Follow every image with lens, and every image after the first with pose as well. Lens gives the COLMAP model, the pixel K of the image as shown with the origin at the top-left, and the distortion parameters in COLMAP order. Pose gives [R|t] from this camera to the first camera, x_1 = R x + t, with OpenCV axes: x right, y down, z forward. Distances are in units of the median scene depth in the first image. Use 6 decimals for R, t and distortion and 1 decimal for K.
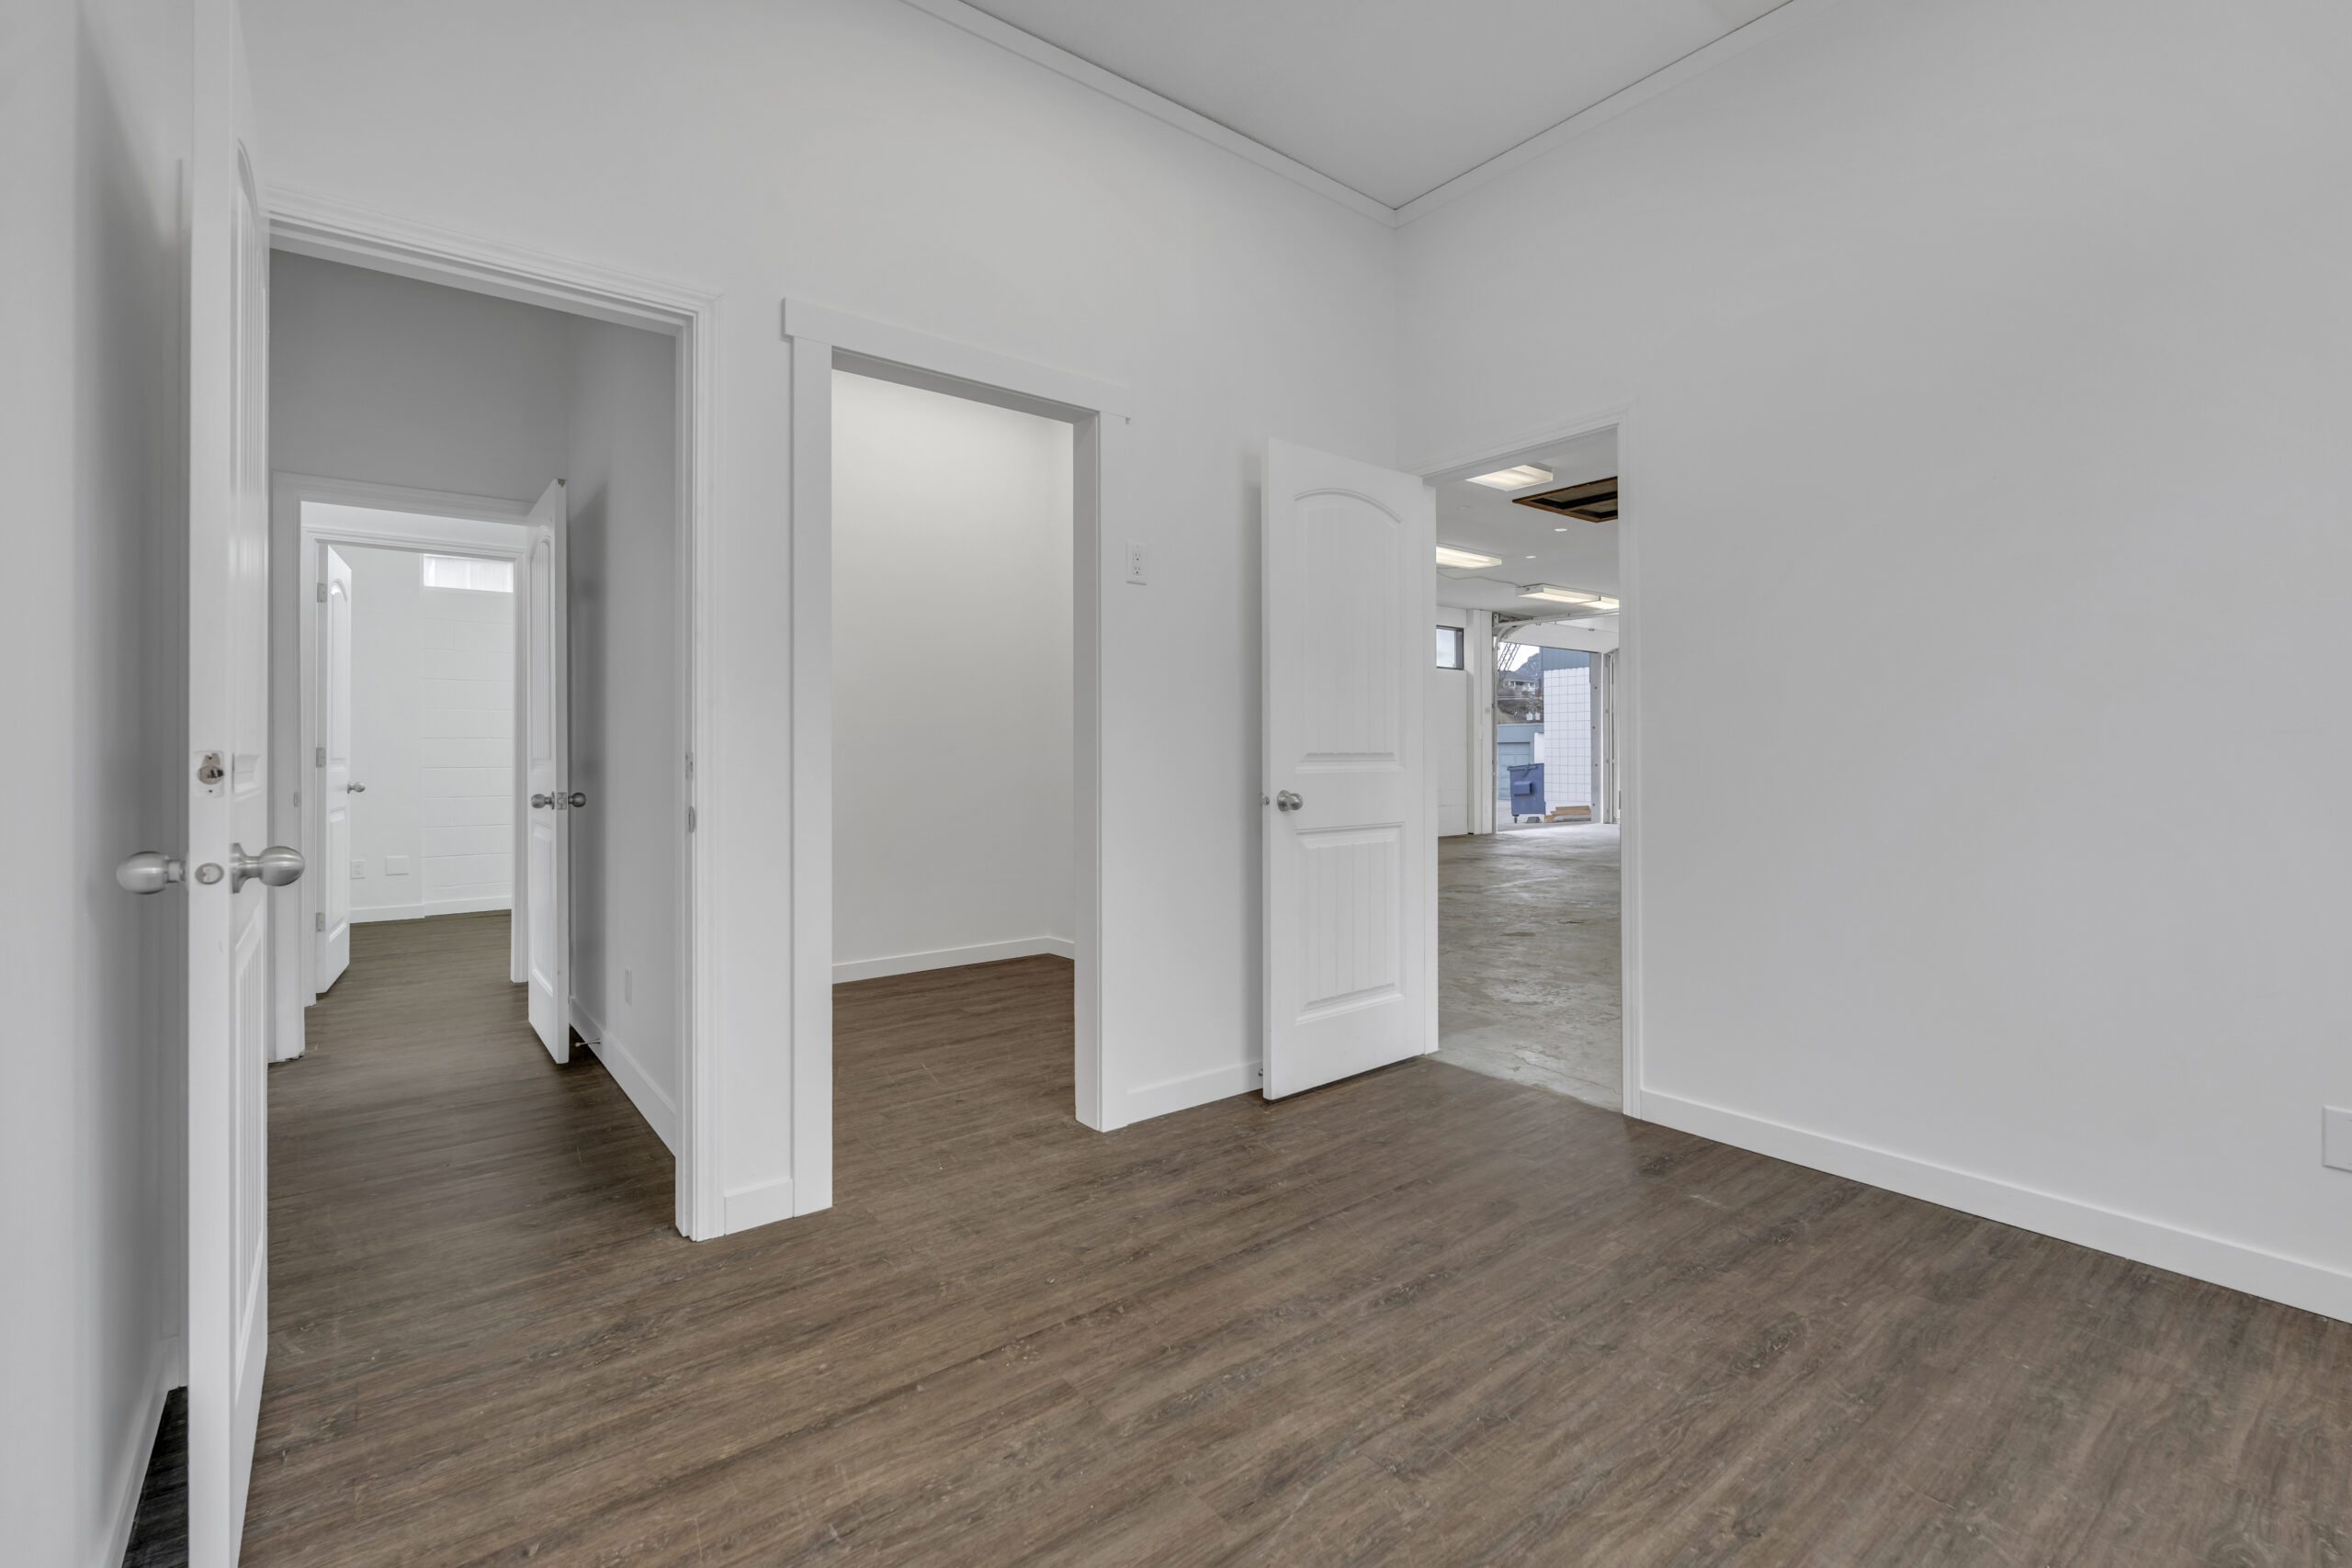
lens RADIAL K [[1036.8, 0, 1176.3], [0, 1036.8, 766.4], [0, 0, 1]] dist [-0.006168, 0.000233]
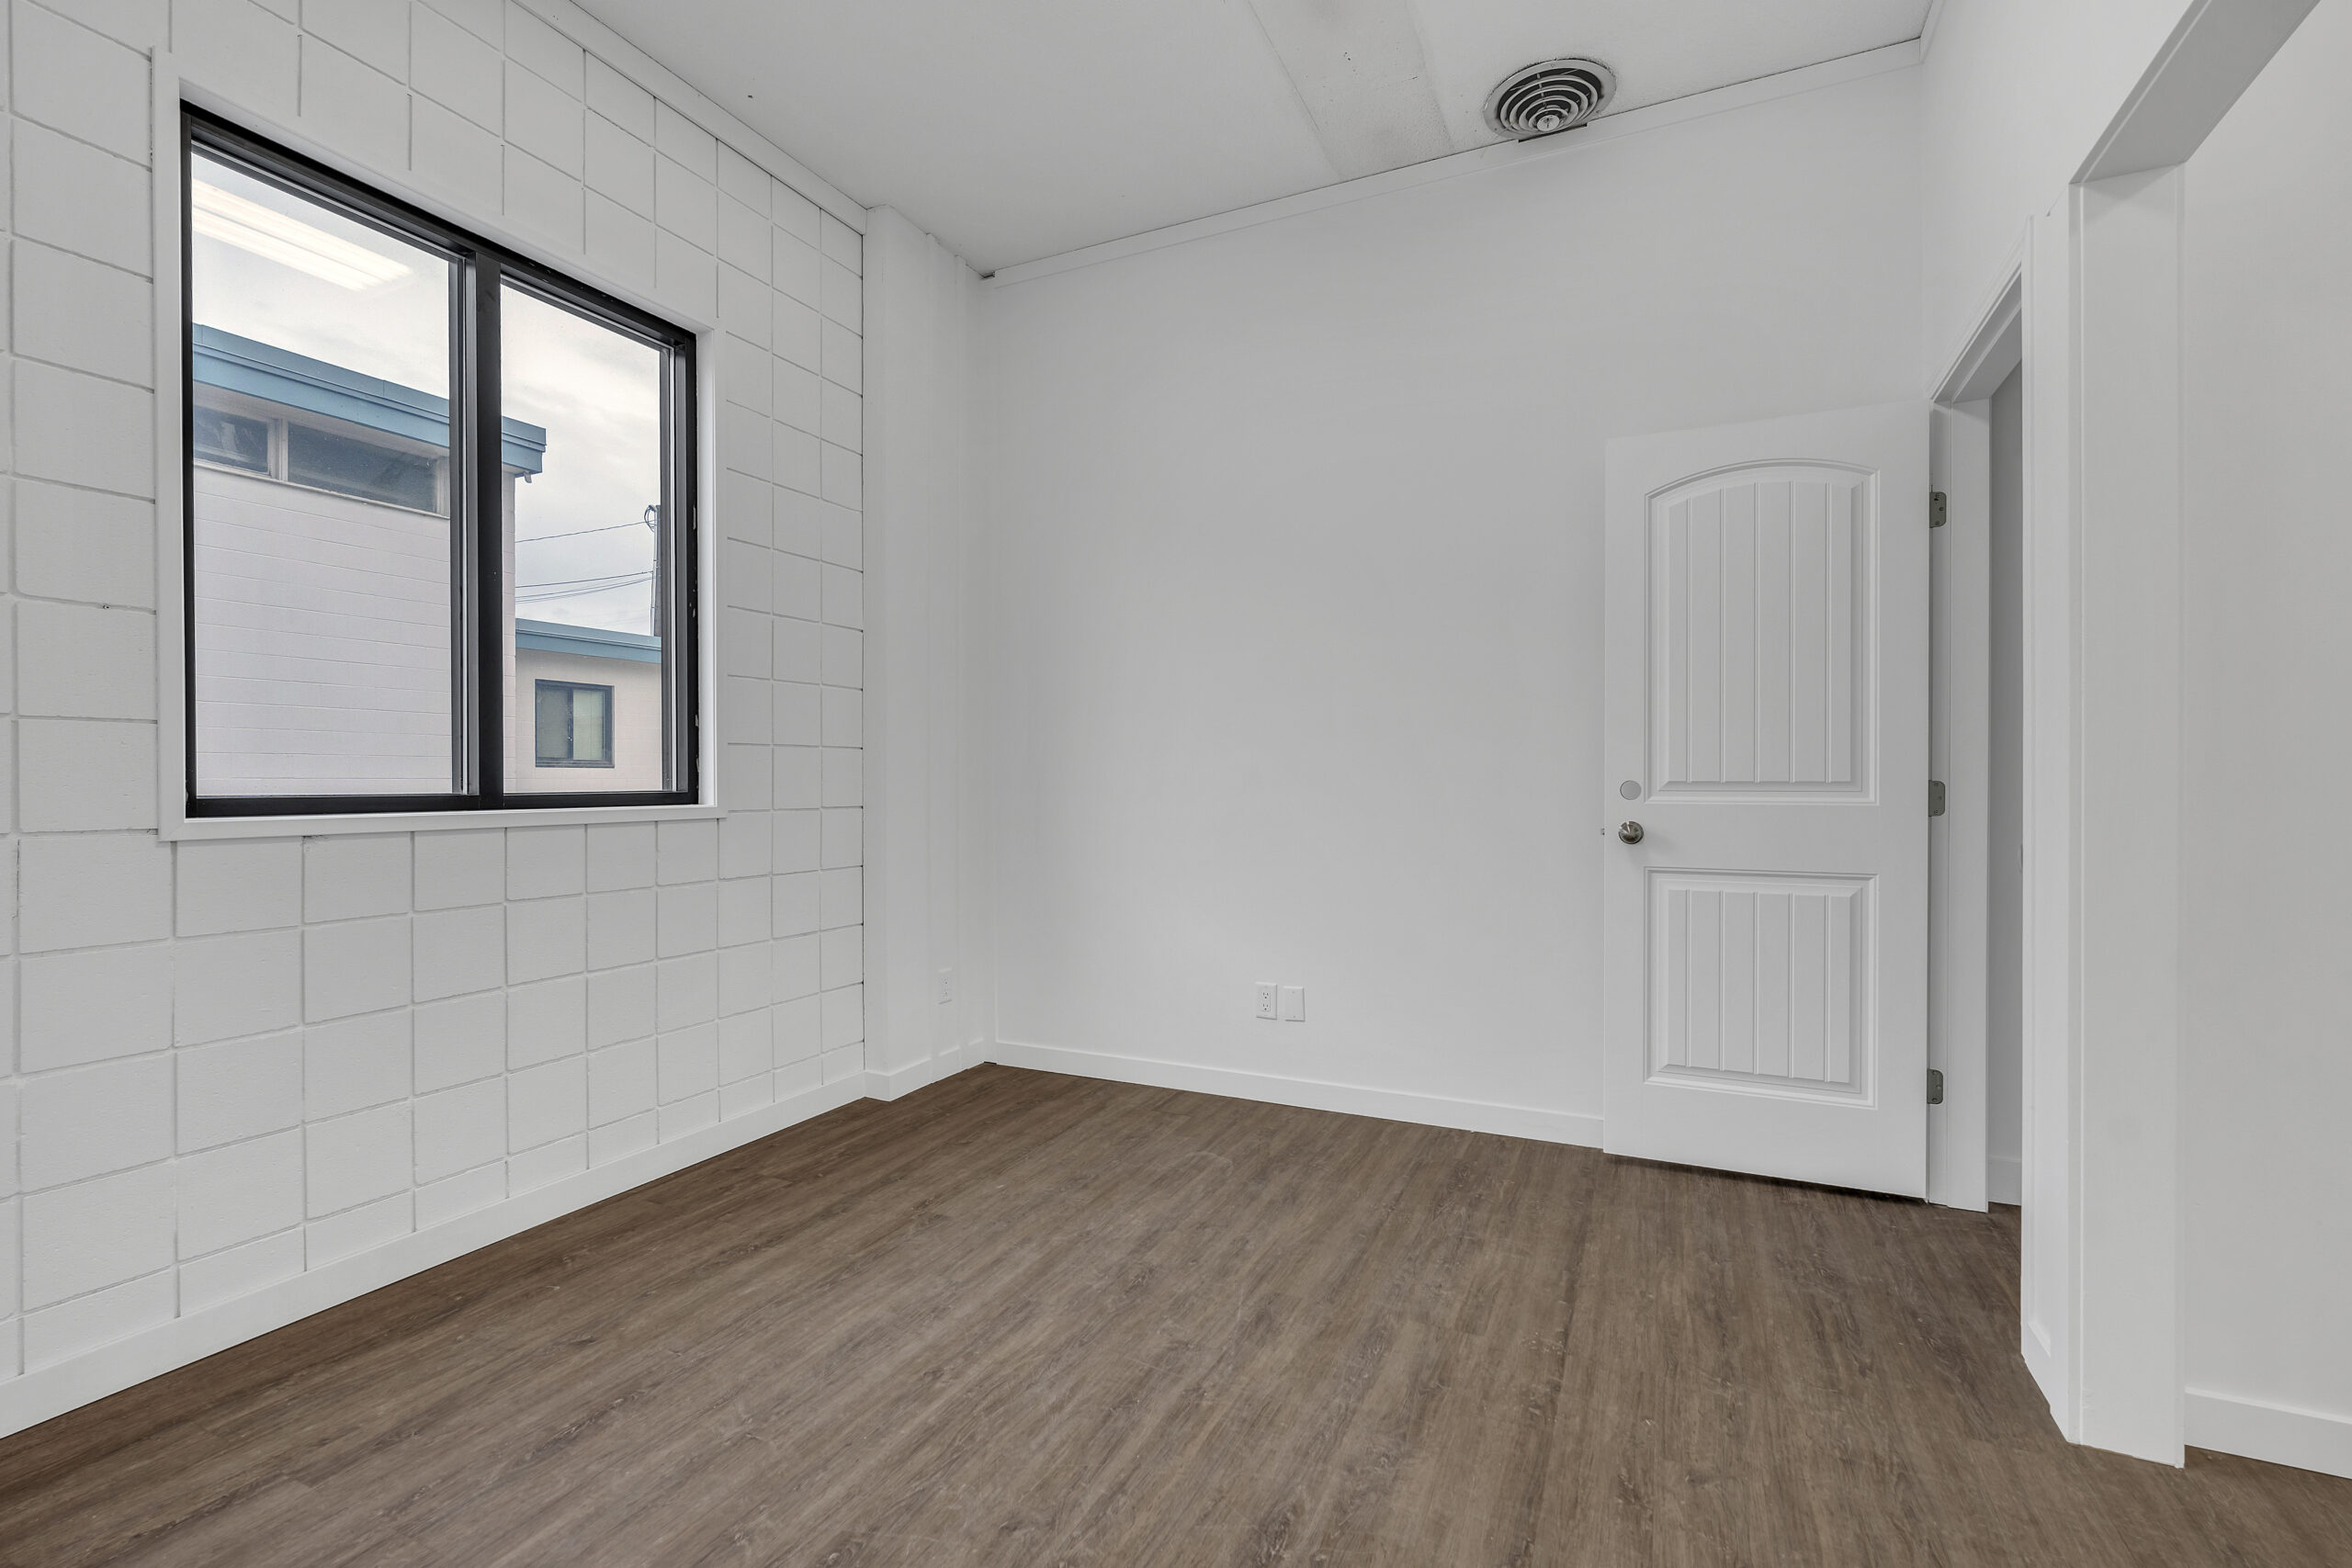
lens RADIAL K [[1036.8, 0, 1174.8], [0, 1036.8, 780.3], [0, 0, 1]] dist [-0.006168, 0.000233]
pose [[-0.897481, 0.004750, -0.441028, 0.708015], [-0.000642, 0.999927, 0.012075, -0.029416], [0.441053, 0.011121, -0.897412, 1.916124]]
